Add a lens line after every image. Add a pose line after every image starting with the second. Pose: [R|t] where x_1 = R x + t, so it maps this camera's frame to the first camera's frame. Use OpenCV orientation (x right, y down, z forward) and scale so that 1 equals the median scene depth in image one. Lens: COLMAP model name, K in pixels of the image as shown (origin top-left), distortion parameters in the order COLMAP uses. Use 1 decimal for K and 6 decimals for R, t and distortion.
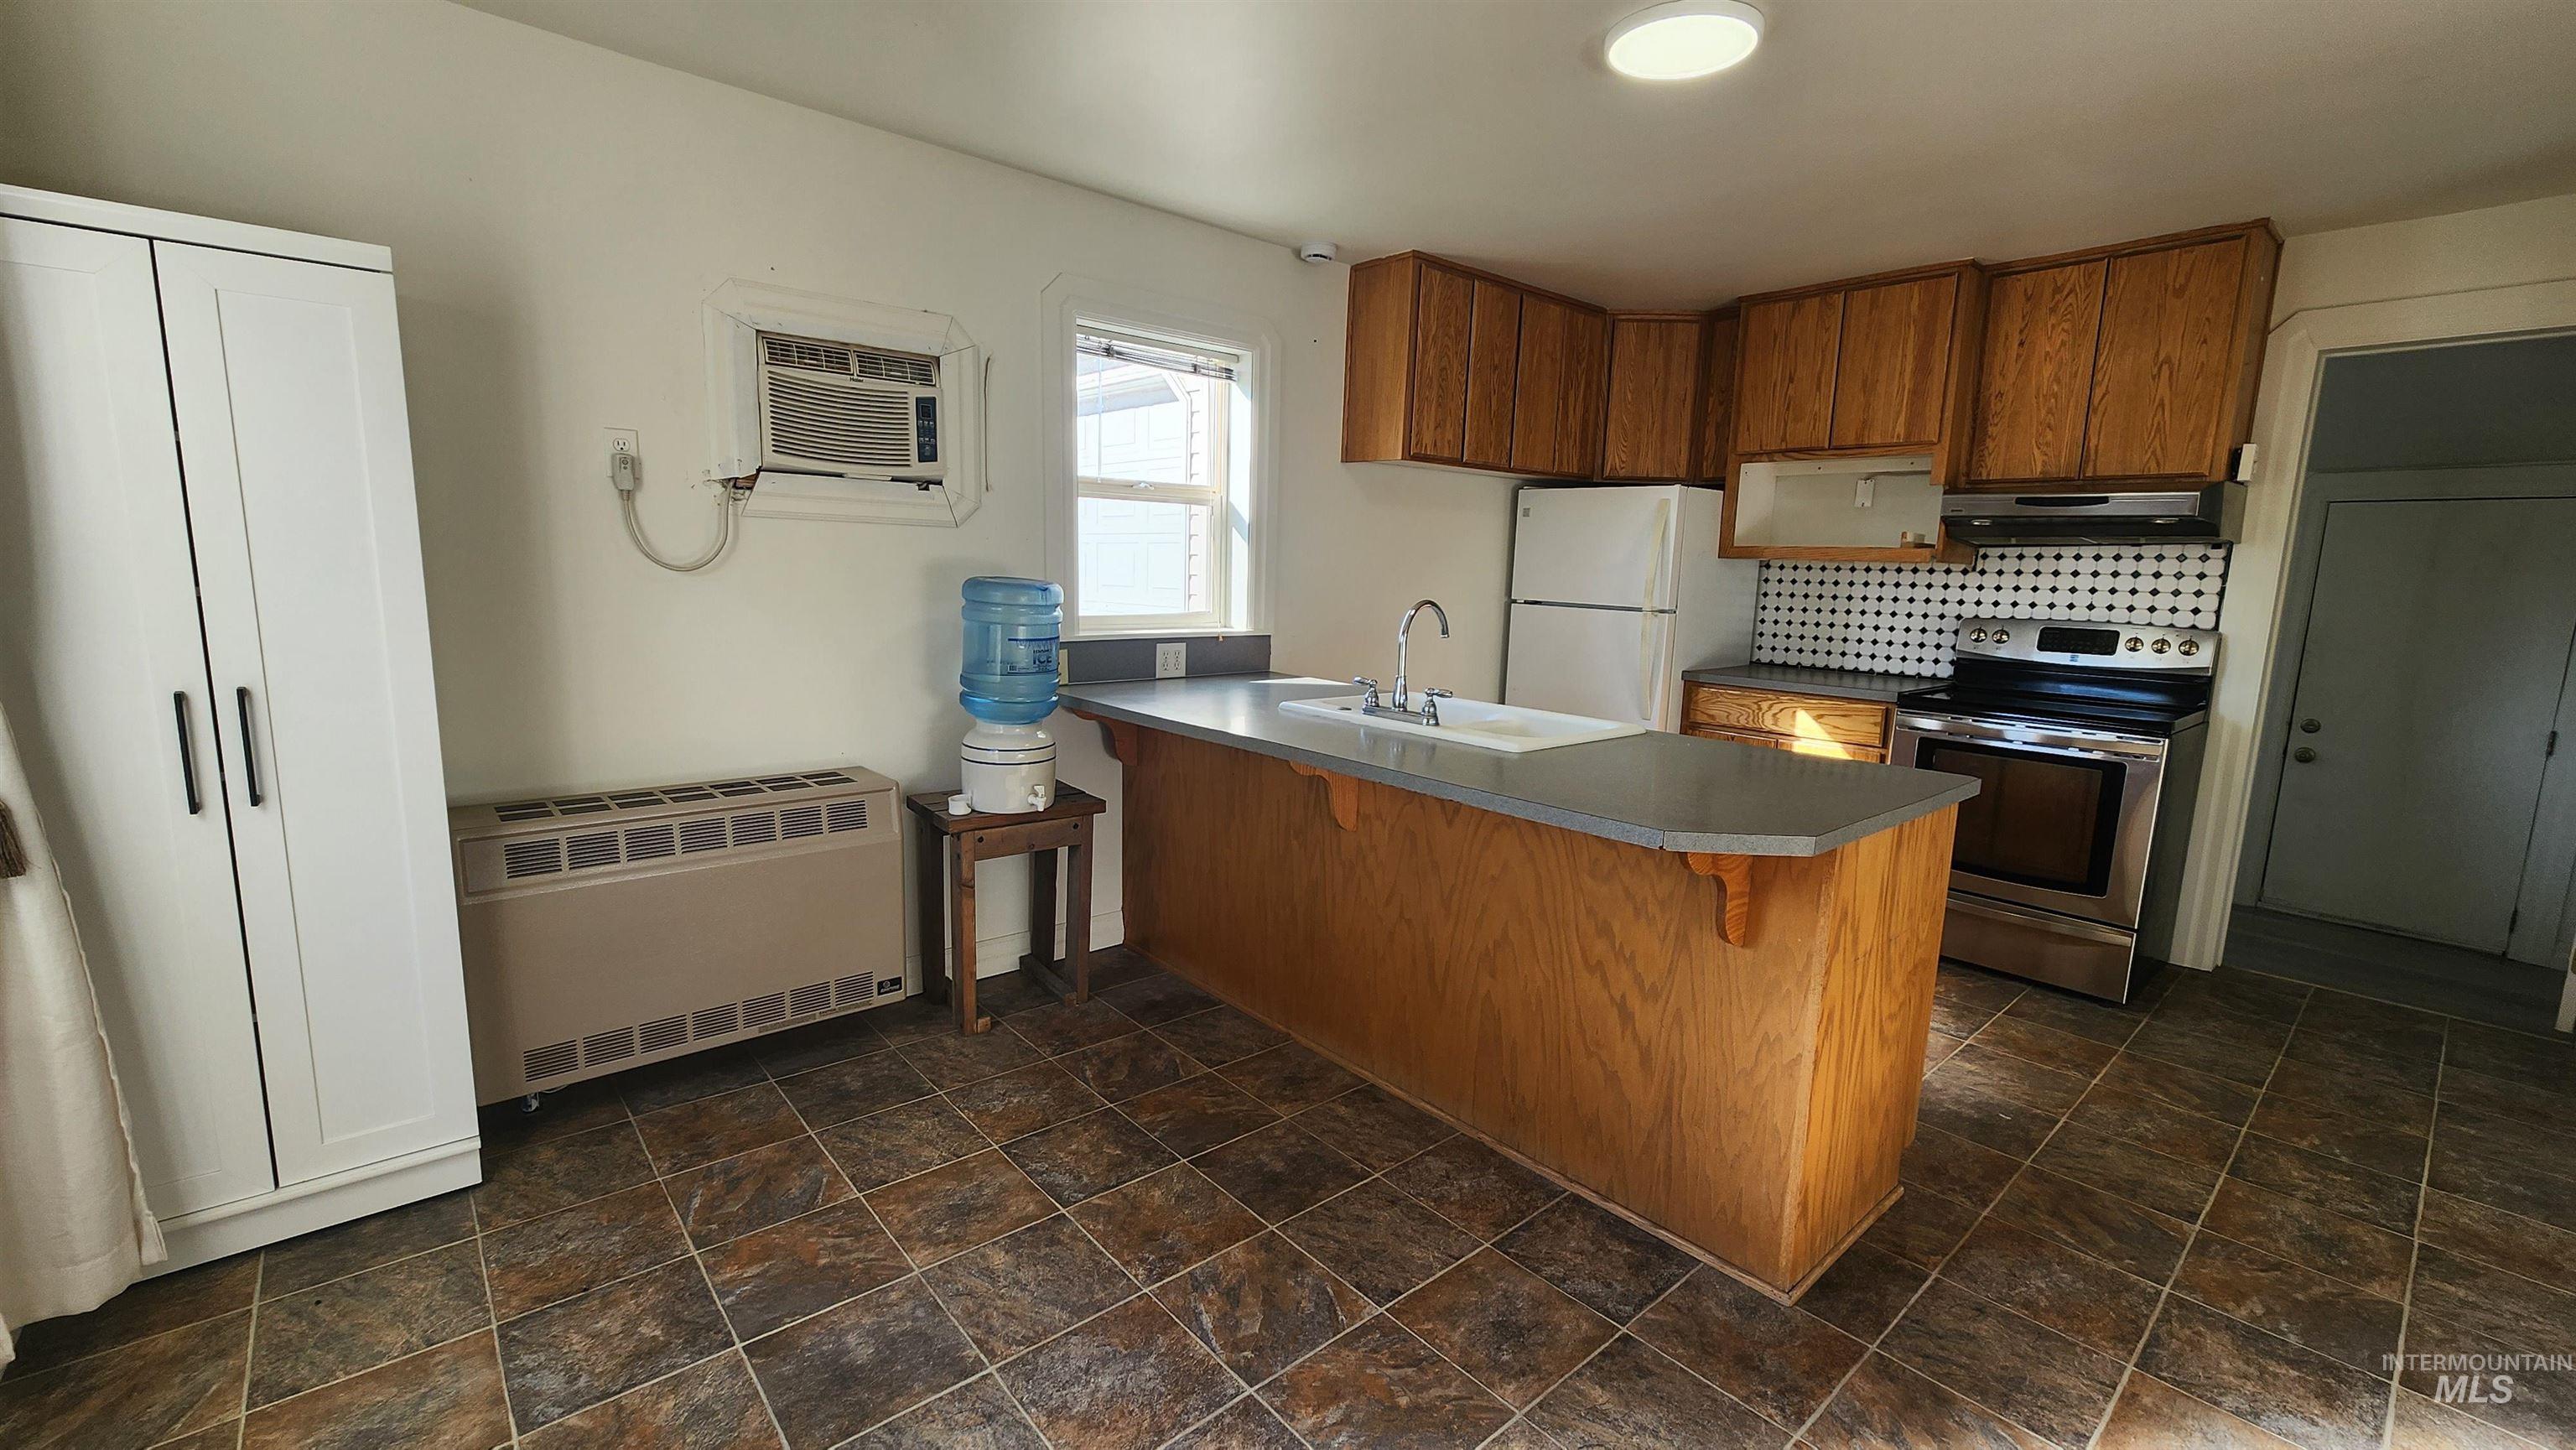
lens RADIAL K [[1057.7, 0, 1287.3], [0, 1057.7, 729.0], [0, 0, 1]] dist [-0.002359, 0.000870]
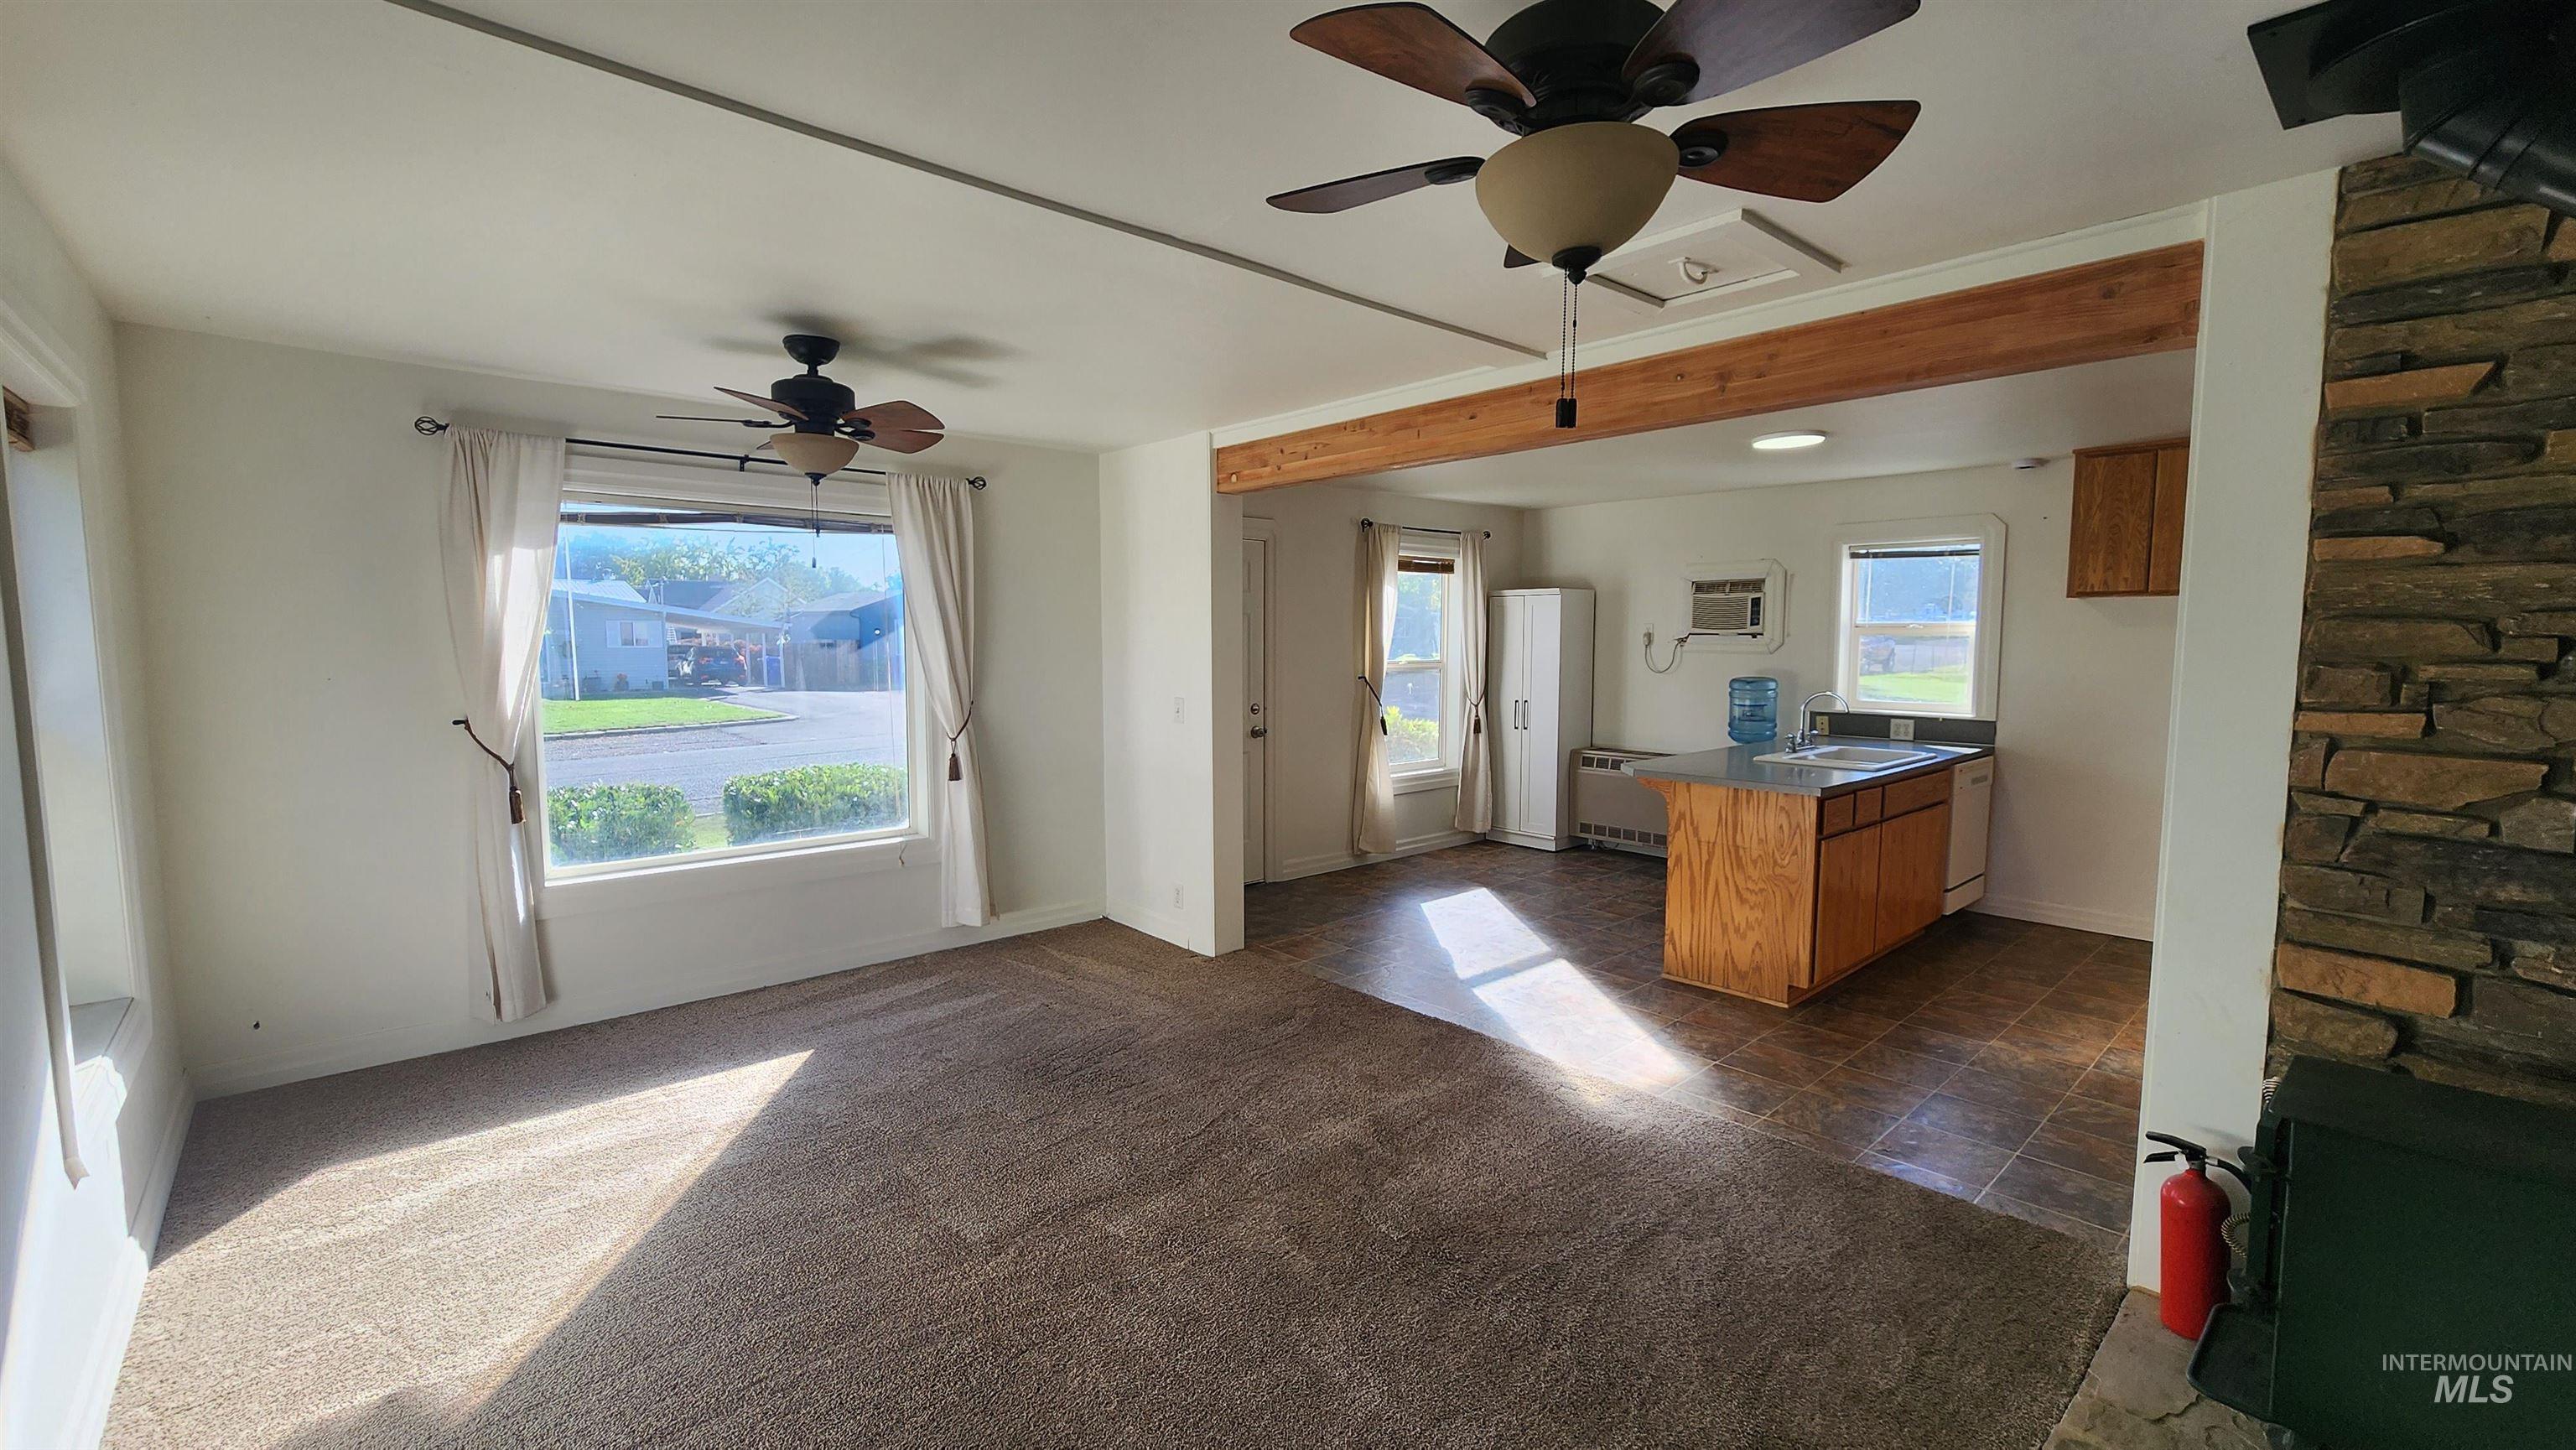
lens RADIAL K [[1055.9, 0, 1284.3], [0, 1055.9, 729.6], [0, 0, 1]] dist [-0.003019, 0.000056]
pose [[0.015910, 0.061796, -0.997962, 1.501249], [-0.158280, 0.985659, 0.058510, -0.008452], [0.987266, 0.157026, 0.025463, 0.000335]]
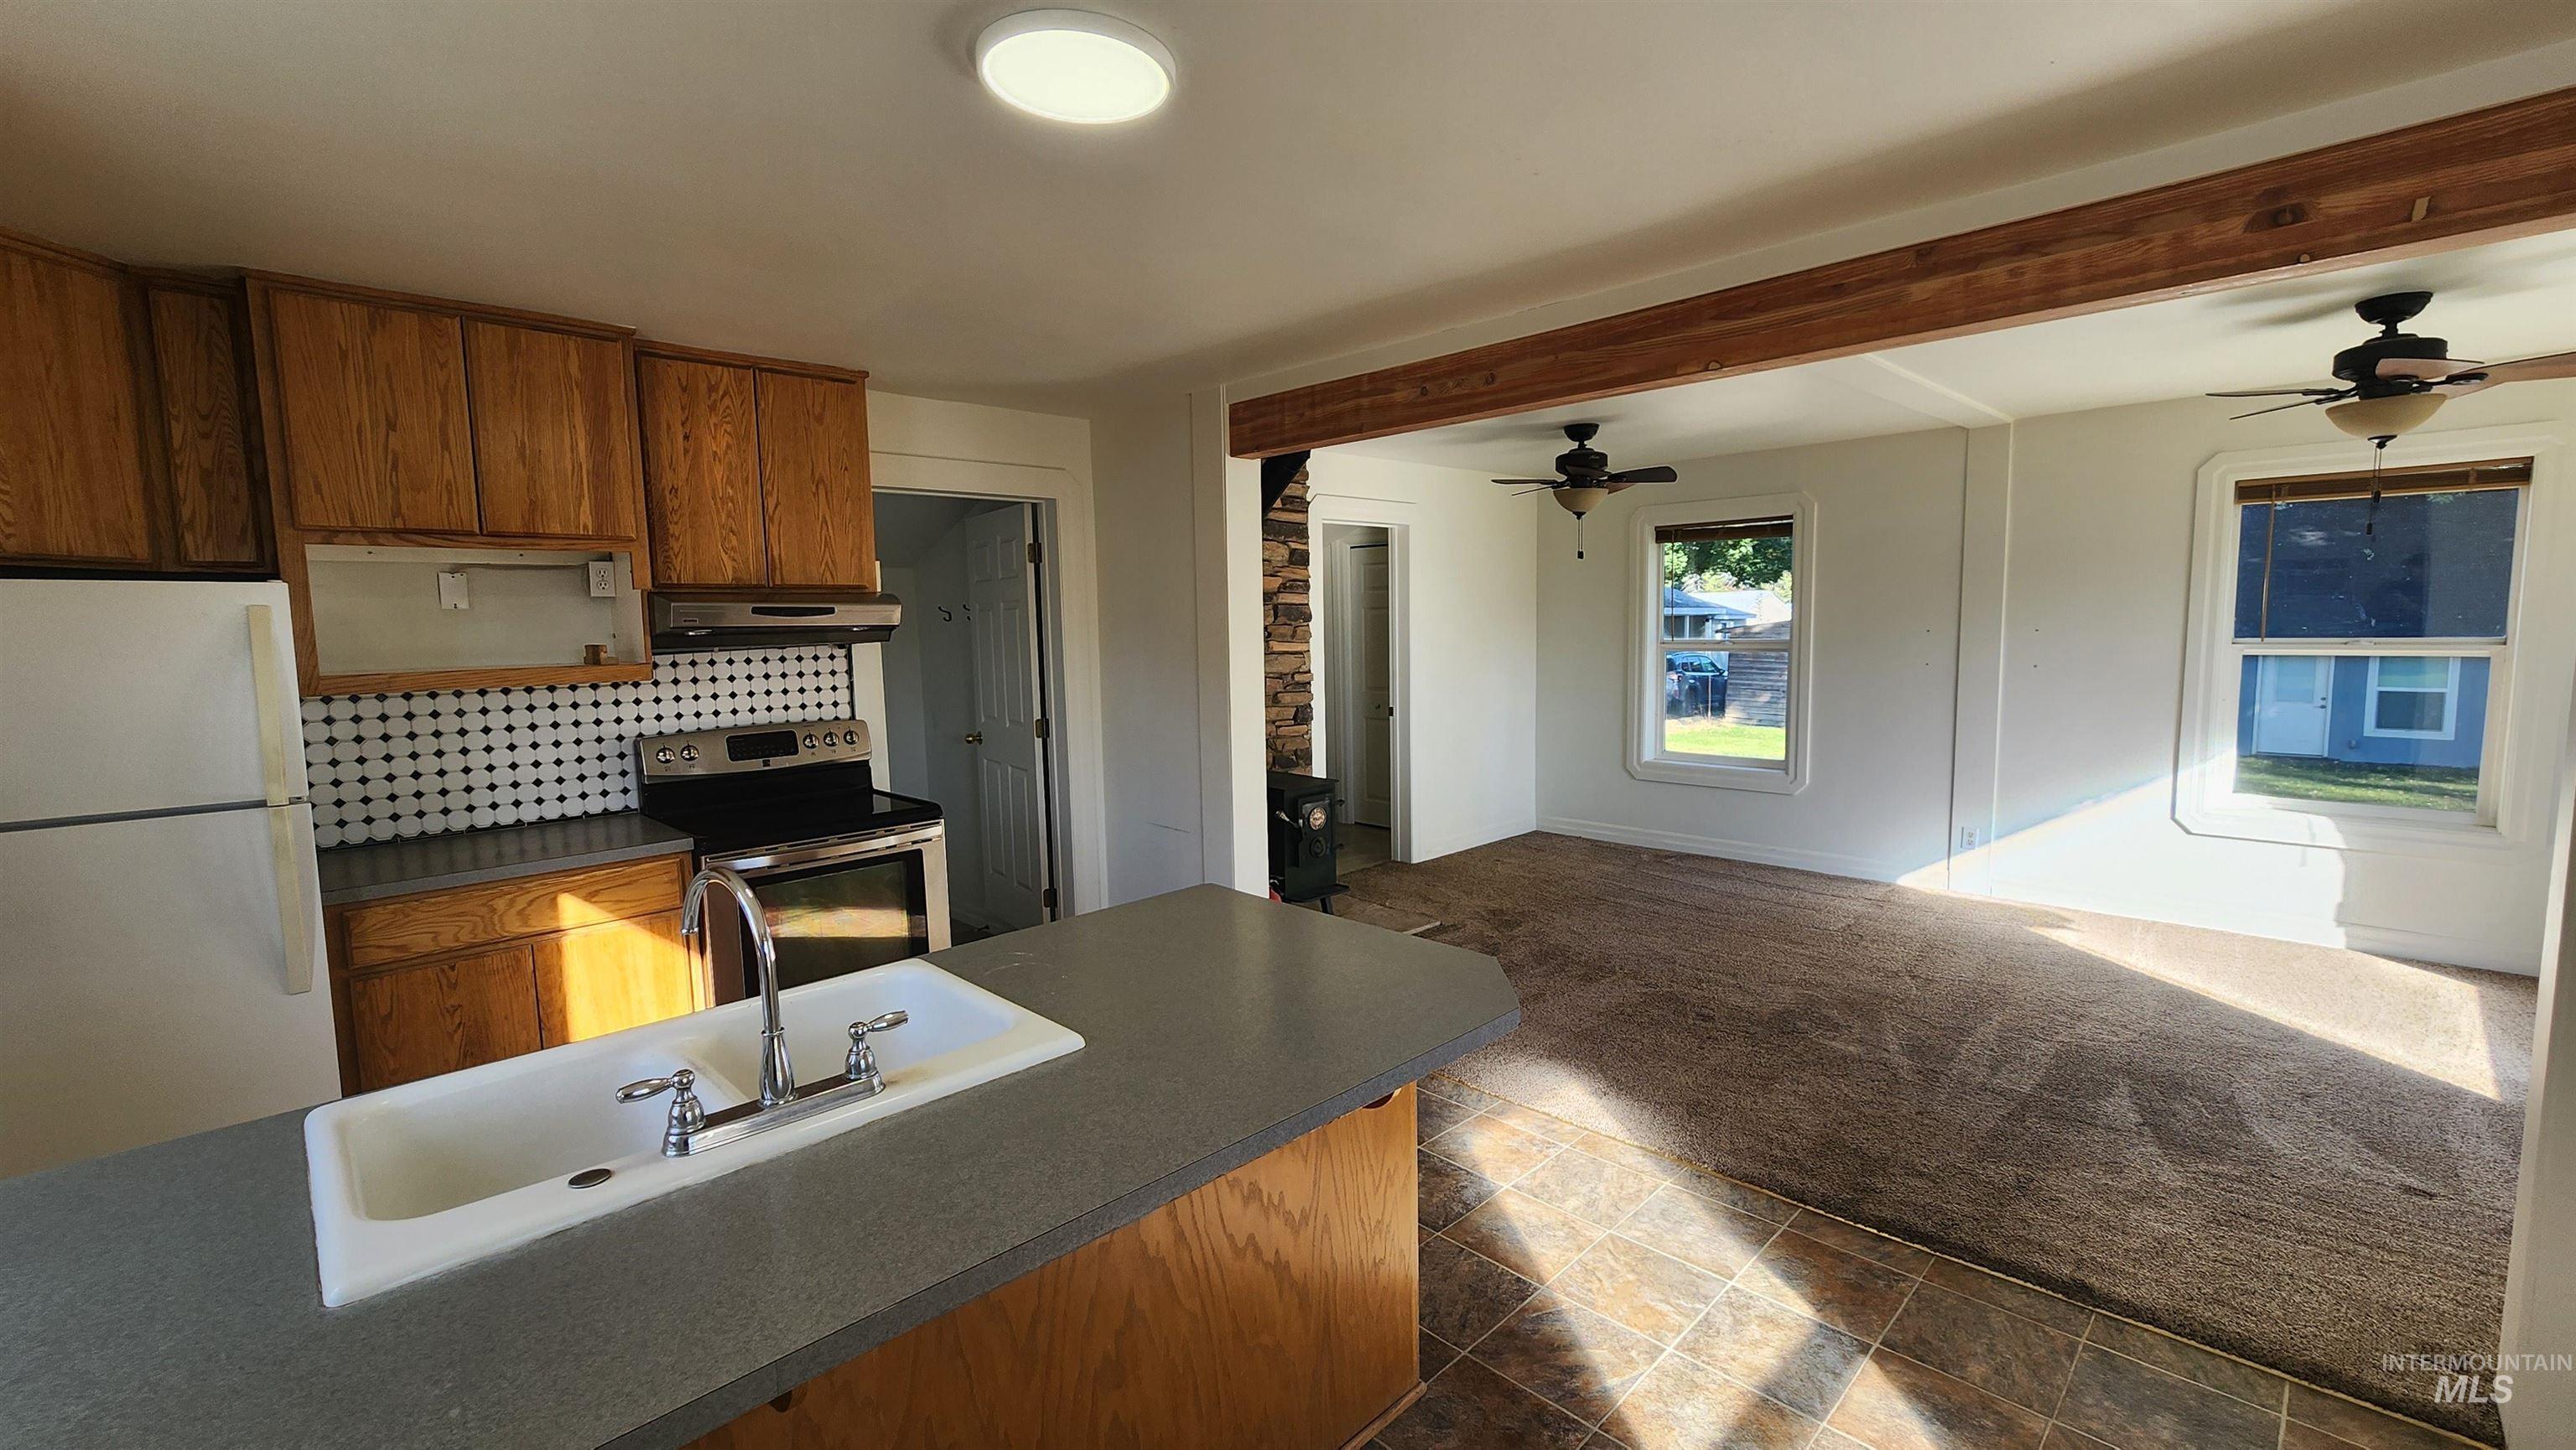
lens RADIAL K [[1053.2, 0, 1292.0], [0, 1053.2, 721.6], [0, 0, 1]] dist [-0.001239, 0.000074]
pose [[-0.062179, -0.123986, 0.990334, -0.262308], [0.175989, 0.975344, 0.133159, -0.151988], [-0.982427, 0.182567, -0.038826, 0.556990]]
